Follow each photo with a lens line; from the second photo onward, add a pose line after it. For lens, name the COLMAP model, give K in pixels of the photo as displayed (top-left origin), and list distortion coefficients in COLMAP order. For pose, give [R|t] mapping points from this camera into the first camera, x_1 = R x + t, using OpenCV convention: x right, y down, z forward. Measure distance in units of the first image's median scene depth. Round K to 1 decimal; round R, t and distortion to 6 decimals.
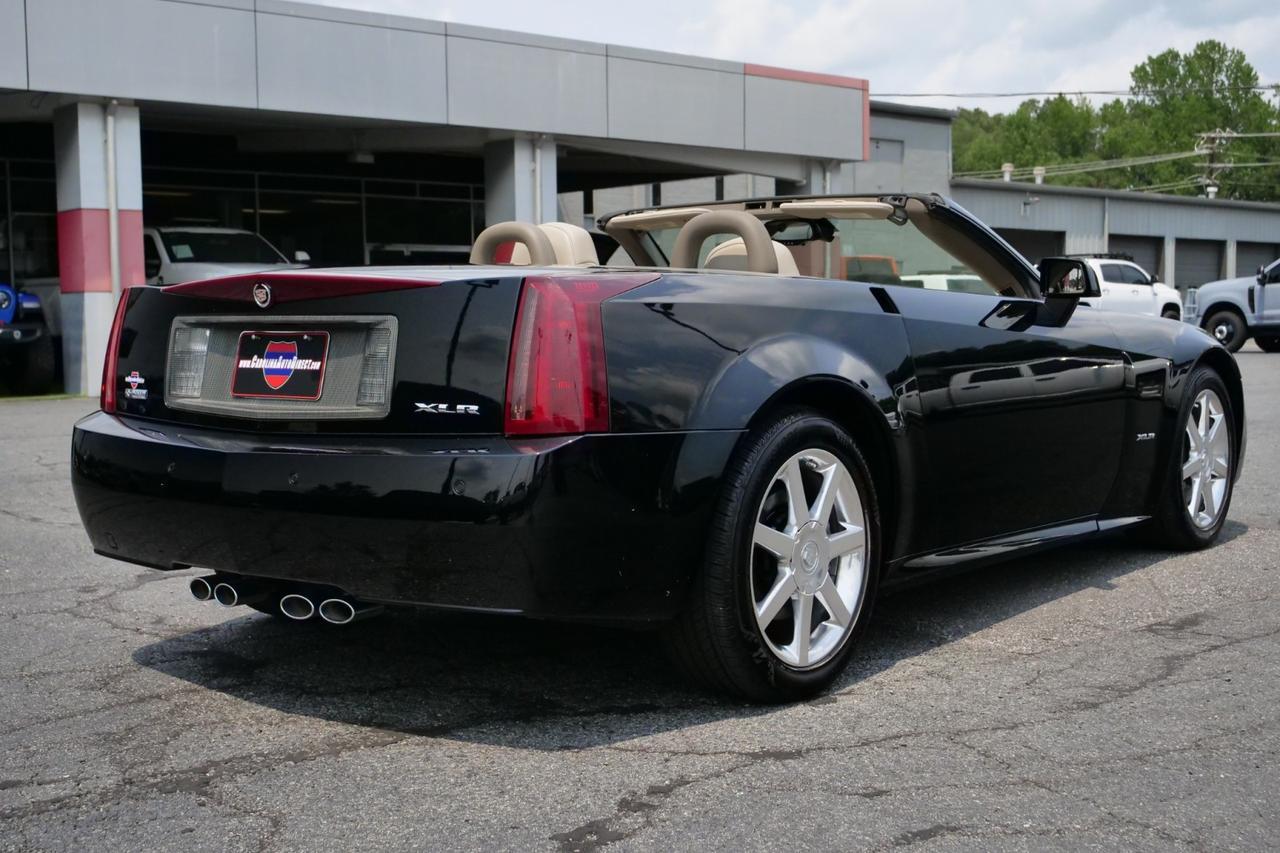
lens RADIAL K [[1508.8, 0, 640.0], [0, 1508.8, 426.5], [0, 0, 1]] dist [0.011953, -0.020379]
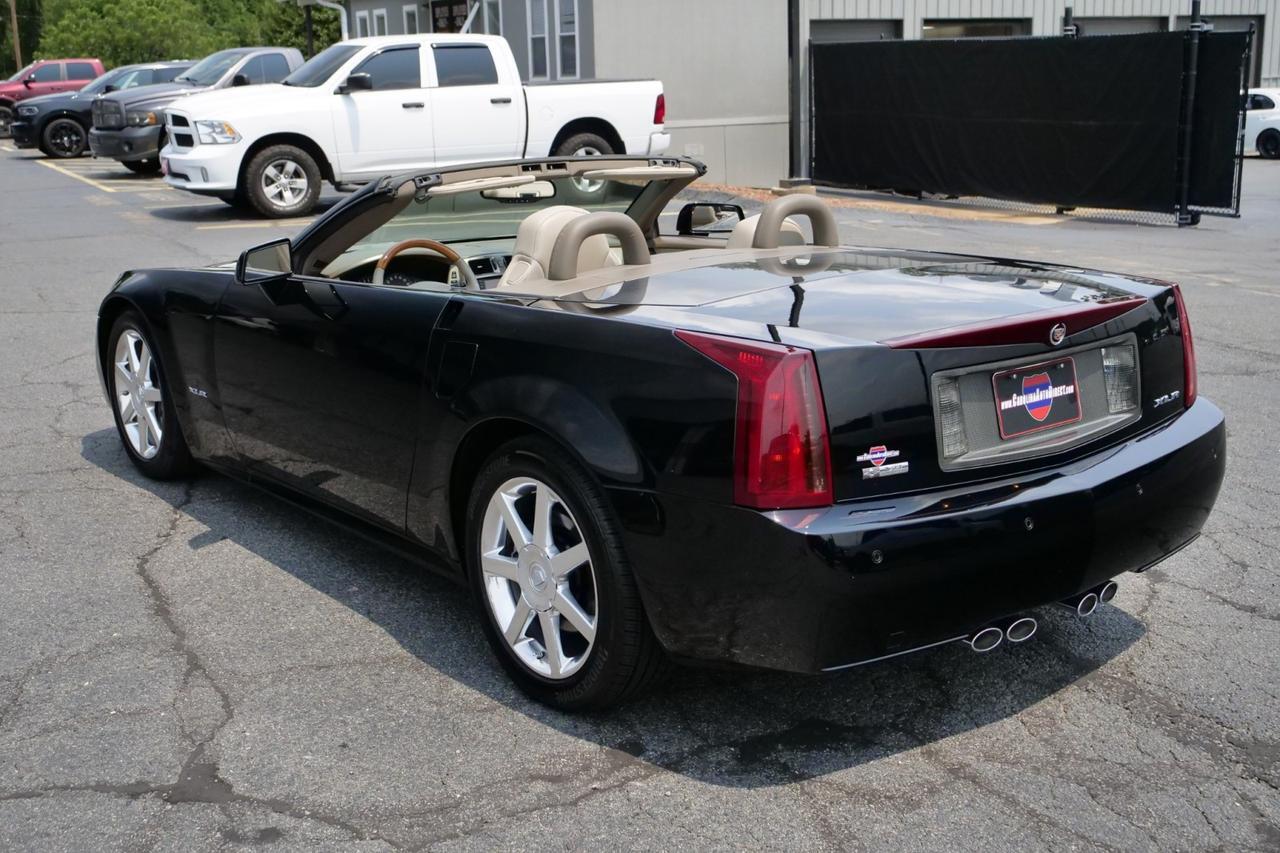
lens RADIAL K [[1508.8, 0, 640.0], [0, 1508.8, 426.5], [0, 0, 1]] dist [0.011953, -0.020379]
pose [[0.241696, -0.229861, 0.942734, -1.275037], [0.075795, 0.973042, 0.217819, -0.265306], [-0.967387, 0.018808, 0.252602, 0.997223]]
